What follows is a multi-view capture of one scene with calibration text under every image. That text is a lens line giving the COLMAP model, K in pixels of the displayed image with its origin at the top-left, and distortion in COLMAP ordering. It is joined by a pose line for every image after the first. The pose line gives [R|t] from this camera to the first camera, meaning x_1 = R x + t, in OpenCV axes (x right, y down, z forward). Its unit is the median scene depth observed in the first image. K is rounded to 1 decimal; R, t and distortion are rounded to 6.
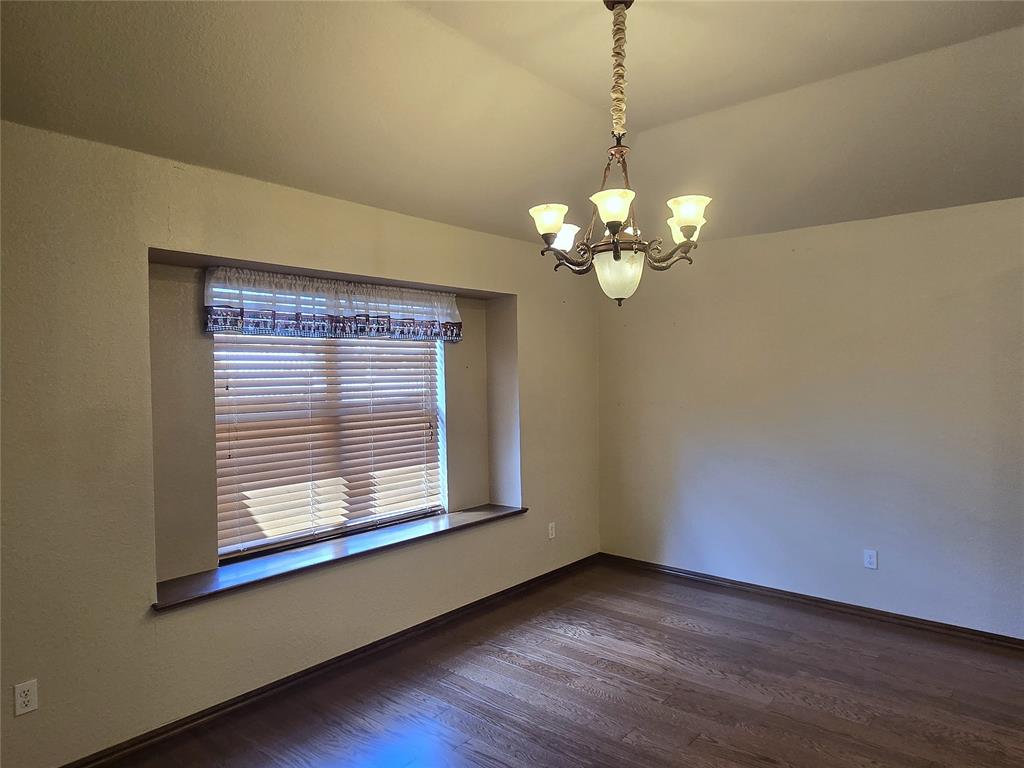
lens RADIAL K [[653.5, 0, 502.8], [0, 653.5, 385.5], [0, 0, 1]] dist [0.000200, 0.001329]
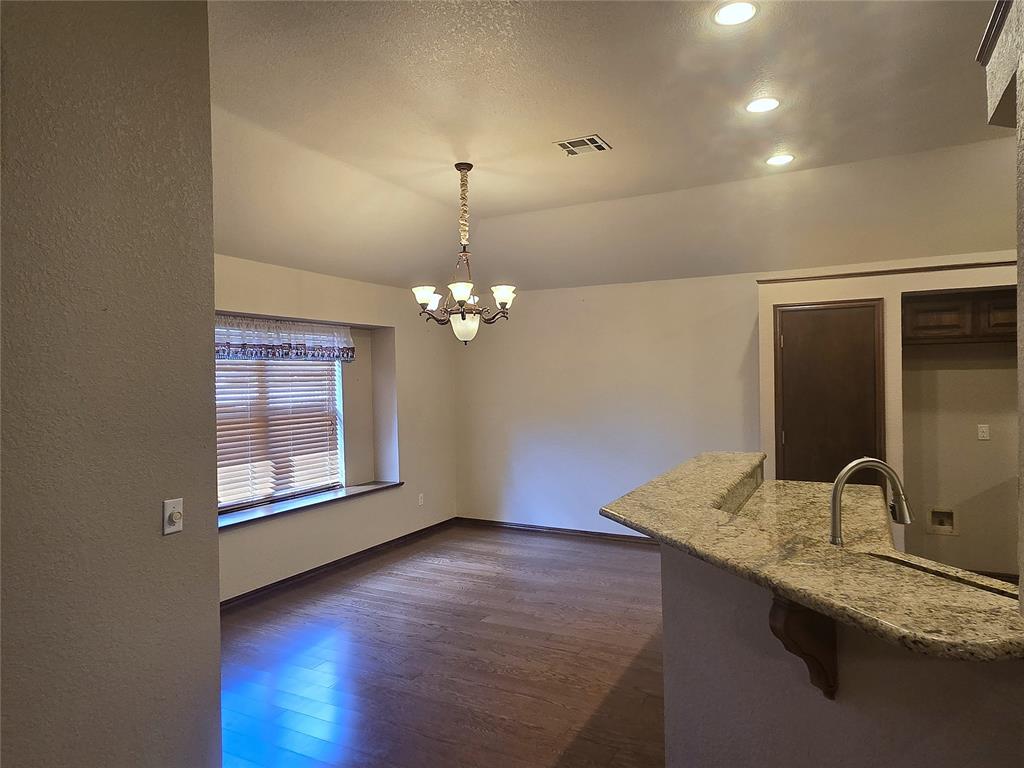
lens RADIAL K [[653.5, 0, 502.8], [0, 653.5, 385.5], [0, 0, 1]] dist [0.000200, 0.001329]
pose [[0.976257, -0.006391, 0.216521, -0.064377], [0.009378, 0.999874, -0.012774, 0.004048], [-0.216412, 0.014501, 0.976194, -0.456294]]
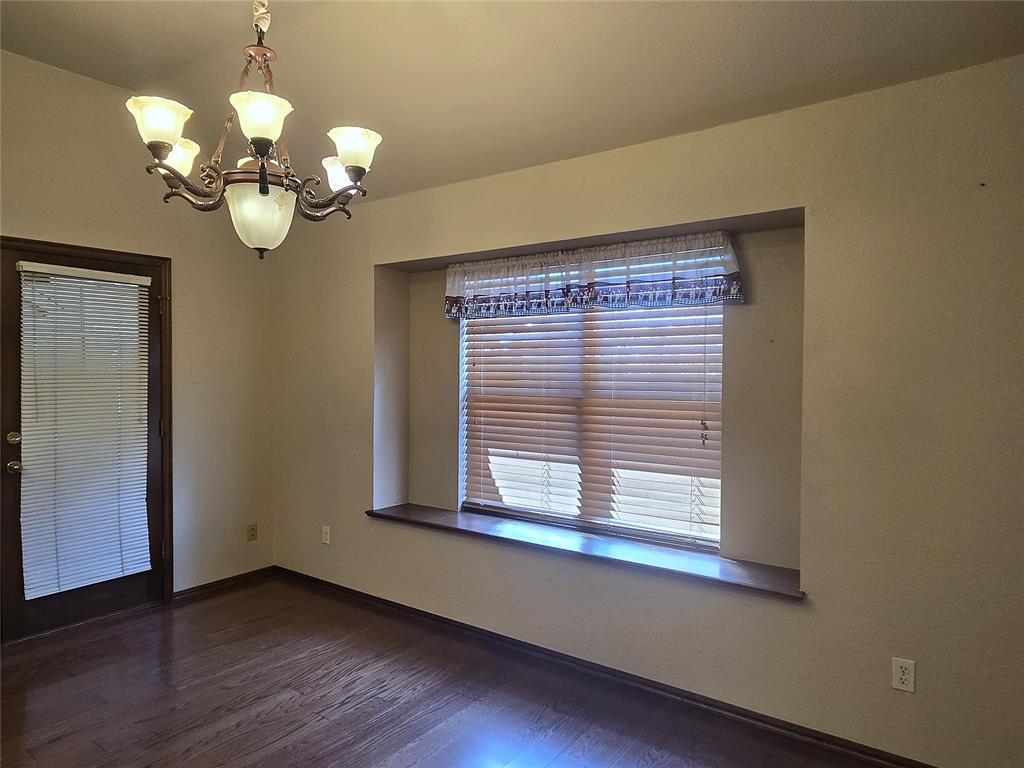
lens RADIAL K [[653.5, 0, 502.8], [0, 653.5, 385.5], [0, 0, 1]] dist [0.000200, 0.001329]
pose [[0.073916, 0.038612, -0.996517, 0.648435], [-0.021146, 0.999086, 0.037144, -0.002737], [0.997040, 0.018327, 0.074665, 0.821625]]
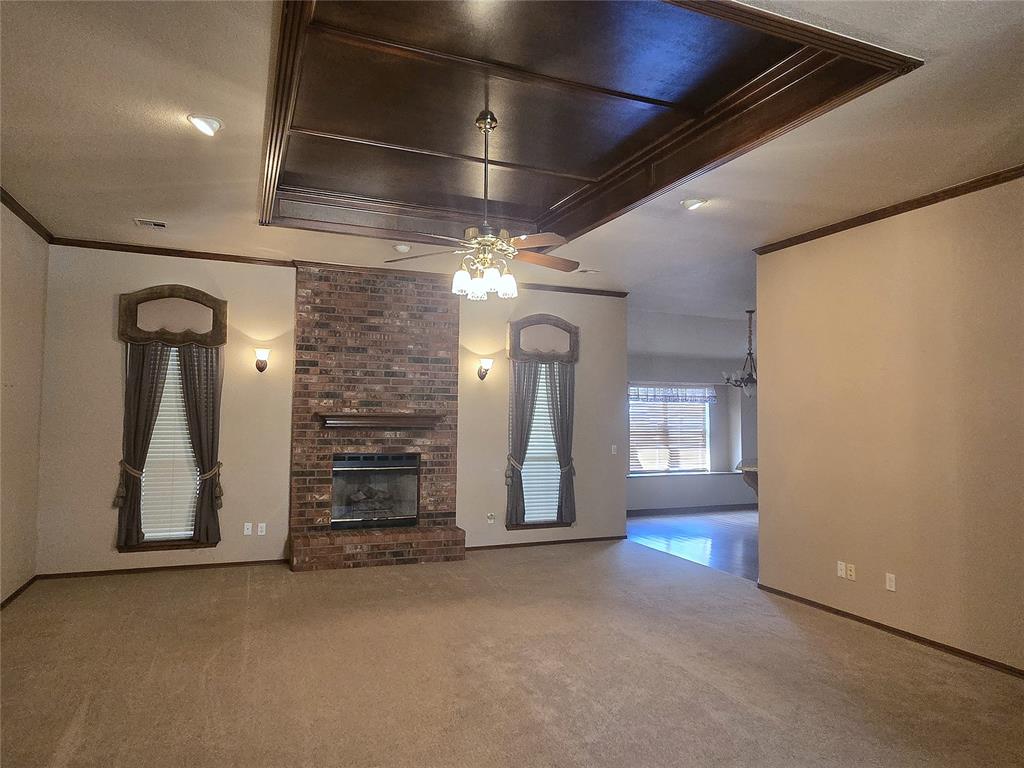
lens RADIAL K [[655.7, 0, 513.5], [0, 655.7, 379.9], [0, 0, 1]] dist [-0.000361, 0.002129]
pose [[0.894829, -0.000090, -0.446409, 0.416930], [-0.031476, 0.997498, -0.063294, 0.030670], [0.445298, 0.070688, 0.892588, -1.830605]]
